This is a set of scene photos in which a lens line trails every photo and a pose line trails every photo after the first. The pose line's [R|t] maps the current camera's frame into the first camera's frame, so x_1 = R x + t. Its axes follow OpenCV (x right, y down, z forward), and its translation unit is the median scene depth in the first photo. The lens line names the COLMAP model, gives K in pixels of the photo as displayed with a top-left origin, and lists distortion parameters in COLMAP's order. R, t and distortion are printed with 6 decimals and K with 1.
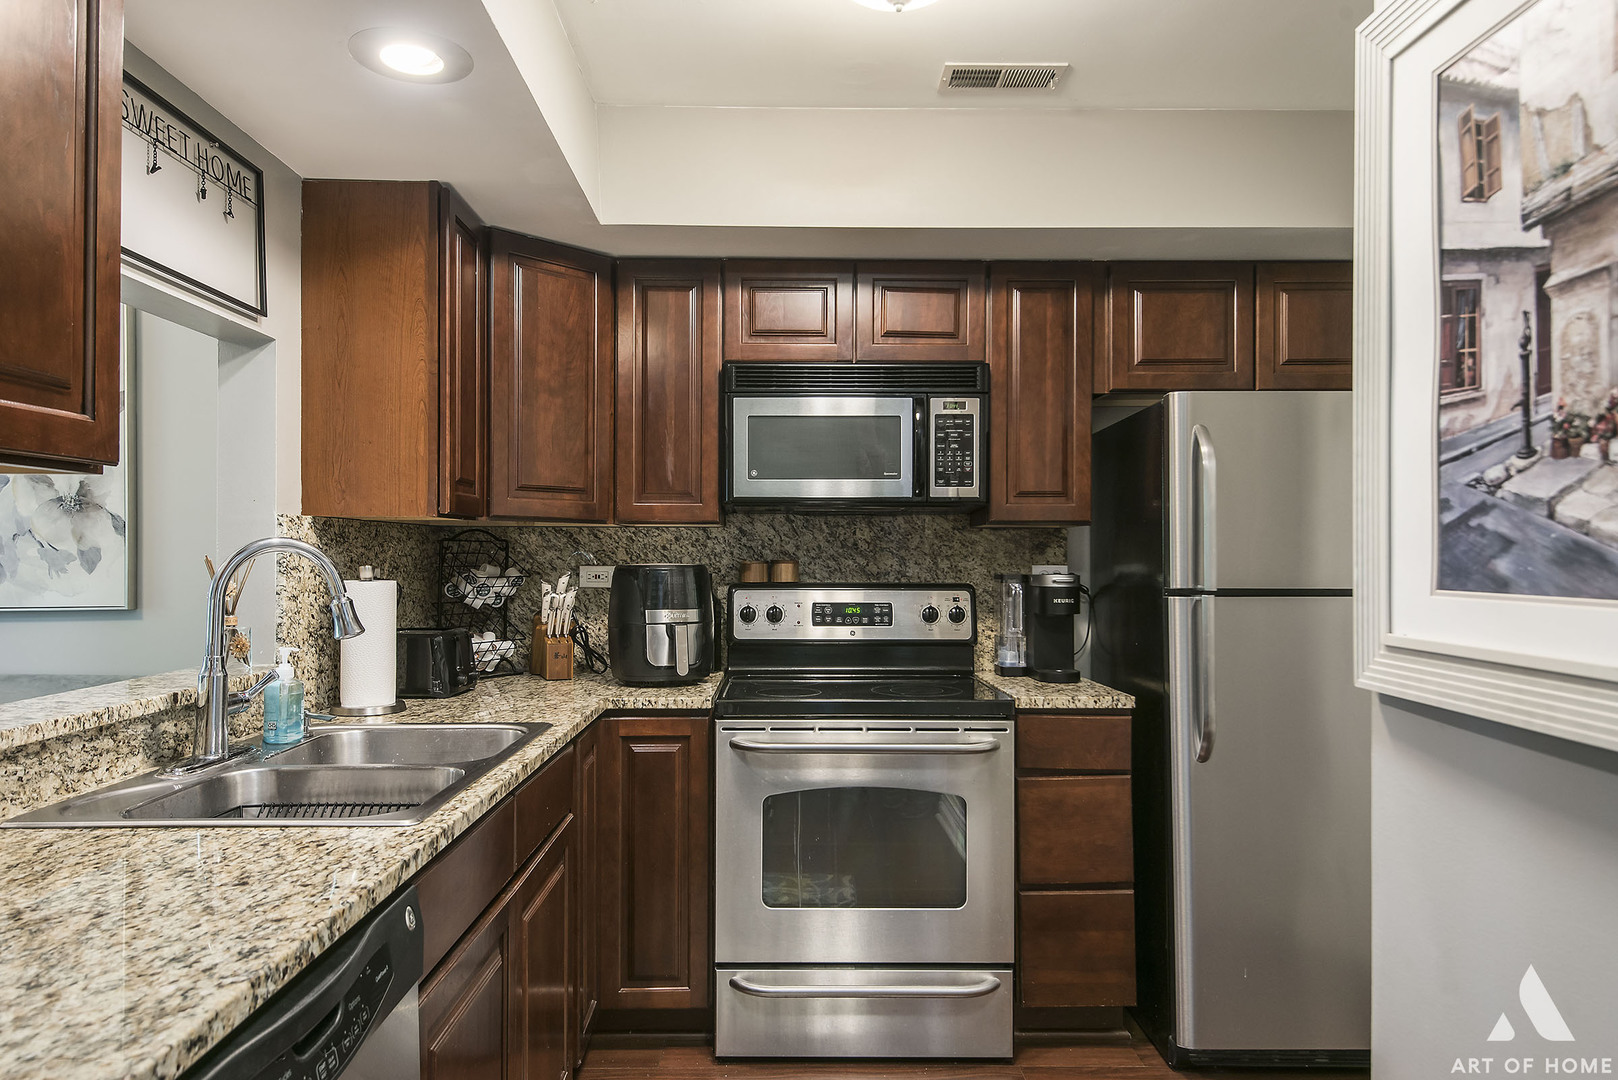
lens RADIAL K [[1036.2, 0, 803.6], [0, 1036.2, 548.5], [0, 0, 1]] dist [0.020277, -0.013701]
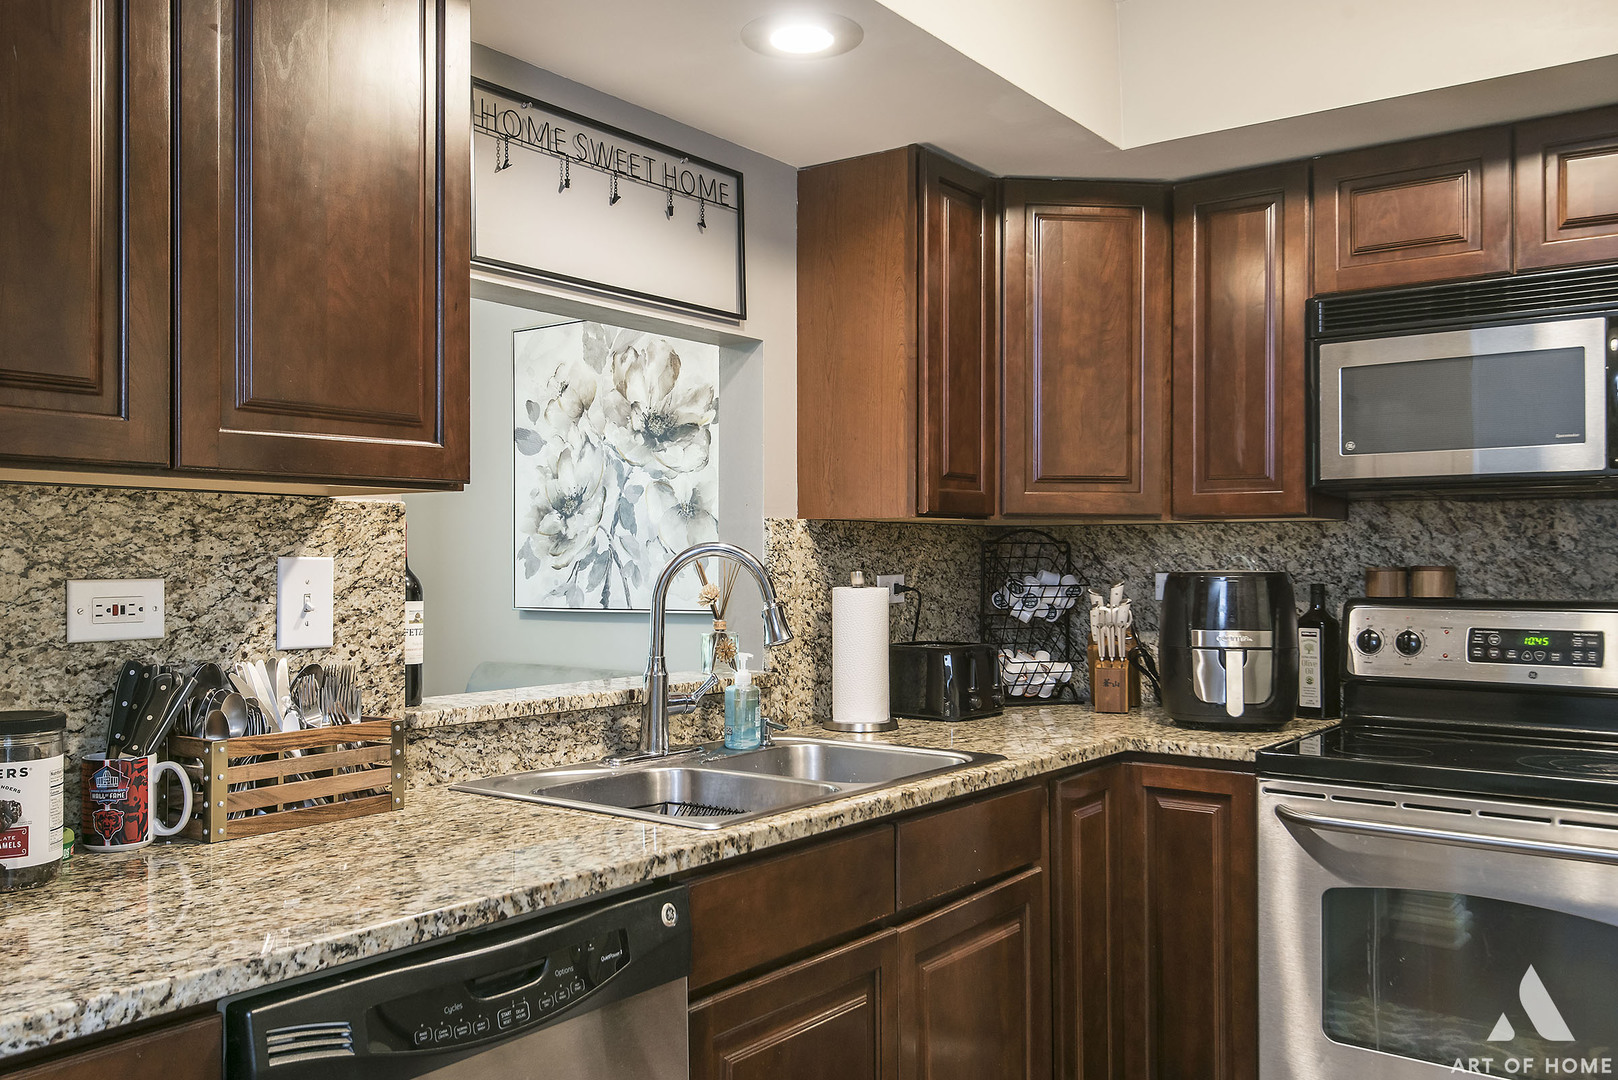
lens RADIAL K [[1347.5, 0, 799.1], [0, 1347.5, 550.3], [0, 0, 1]] dist [0.024240, -0.001591]
pose [[0.786751, -0.005423, -0.617246, 0.254674], [0.004905, 0.999985, -0.002534, 0.000686], [0.617251, -0.001034, 0.786766, 0.017590]]
